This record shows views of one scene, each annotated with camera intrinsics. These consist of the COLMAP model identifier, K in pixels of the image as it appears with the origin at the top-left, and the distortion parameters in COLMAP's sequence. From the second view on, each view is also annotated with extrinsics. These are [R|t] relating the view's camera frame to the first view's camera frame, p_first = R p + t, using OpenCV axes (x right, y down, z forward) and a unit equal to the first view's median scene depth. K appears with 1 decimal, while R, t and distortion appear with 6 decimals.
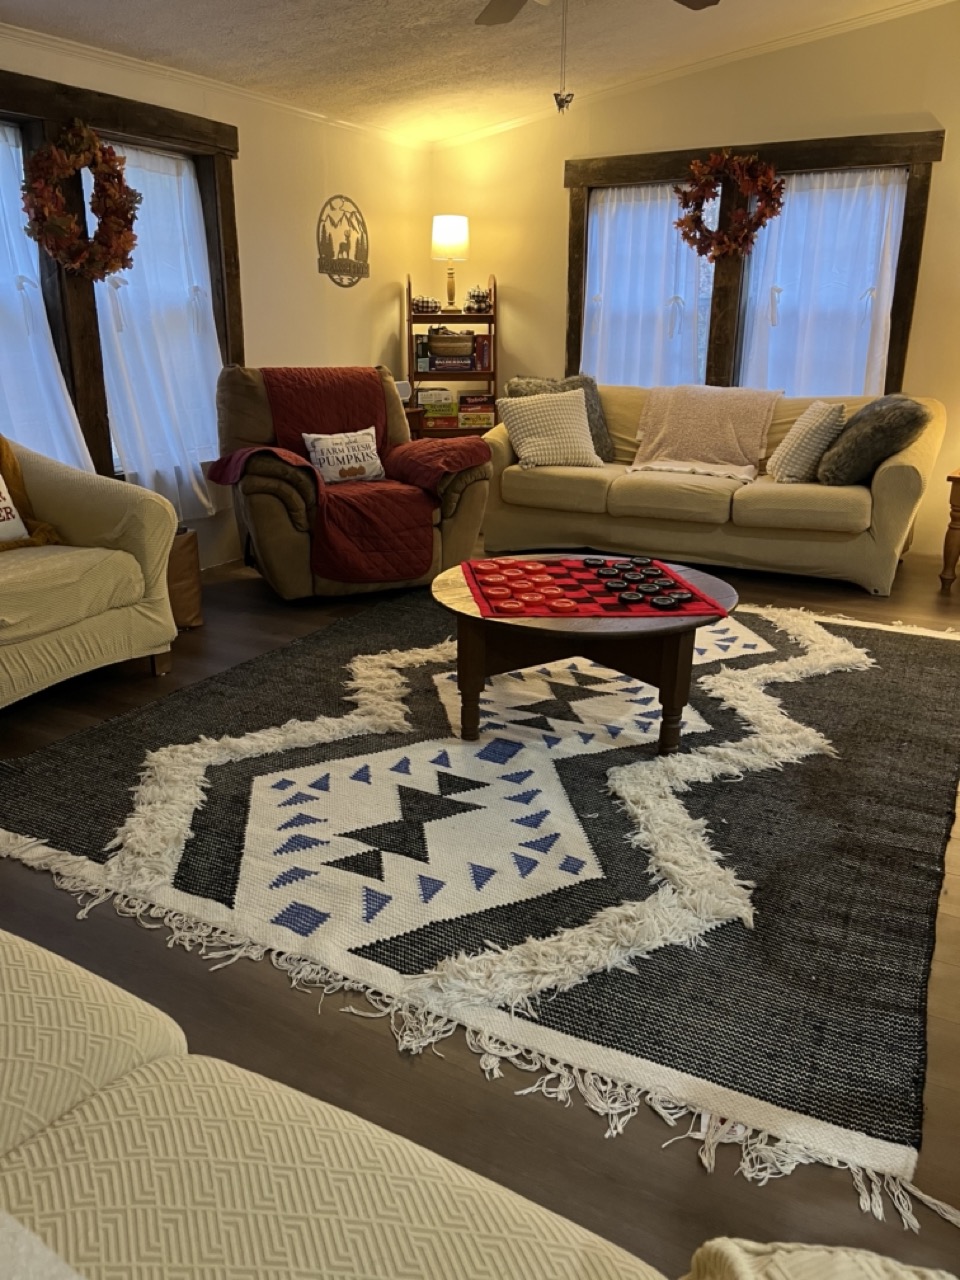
lens RADIAL K [[962.2, 0, 480.0], [0, 962.2, 640.0], [0, 0, 1]] dist [-0.002080, -0.001655]
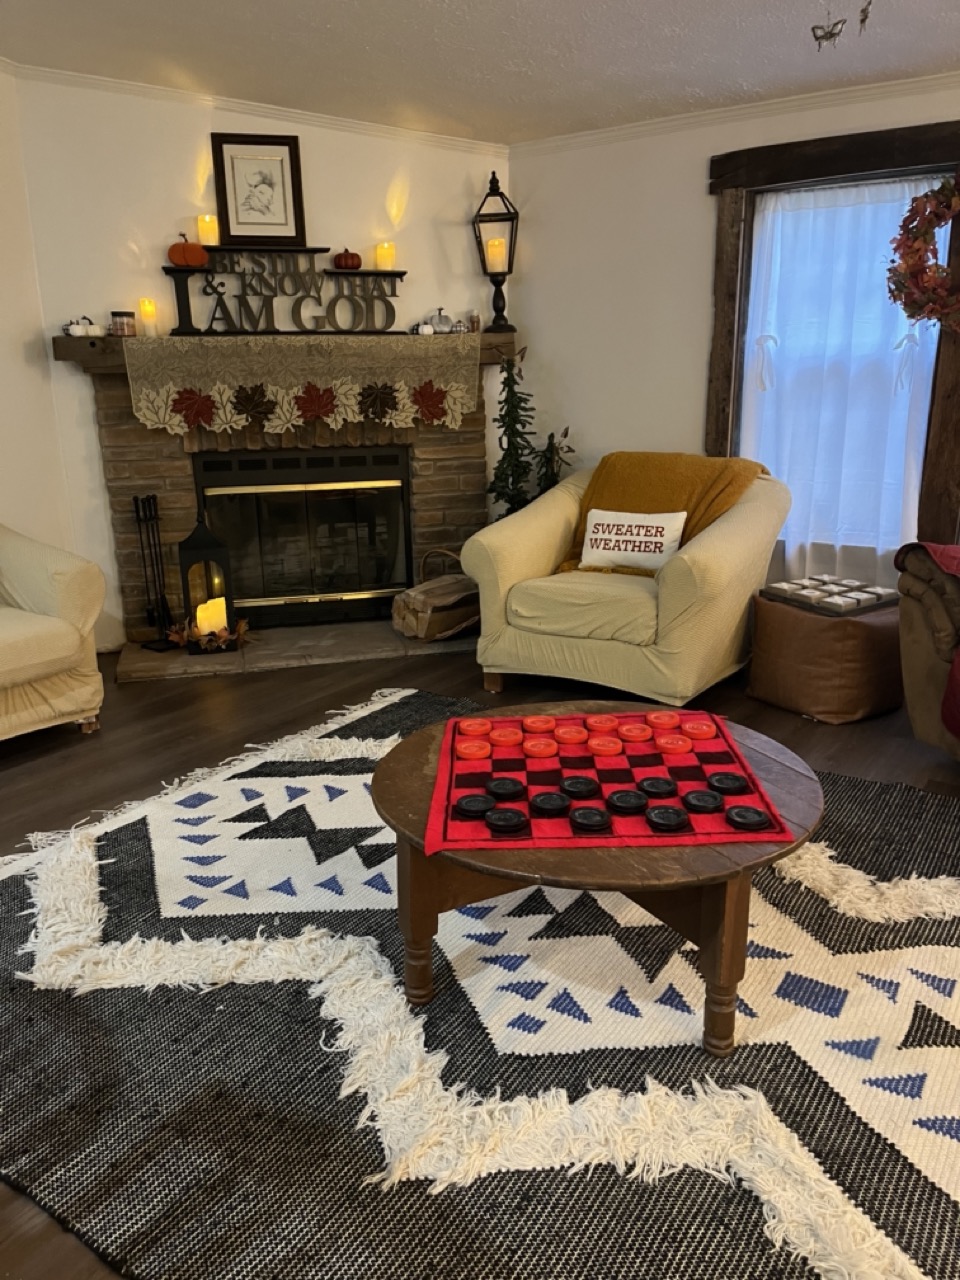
lens RADIAL K [[962.2, 0, 480.0], [0, 962.2, 640.0], [0, 0, 1]] dist [-0.002080, -0.001655]
pose [[-0.059159, 0.269496, -0.961183, 0.983054], [-0.310211, 0.910234, 0.274304, -0.406309], [0.948825, 0.314397, 0.029752, 1.130837]]
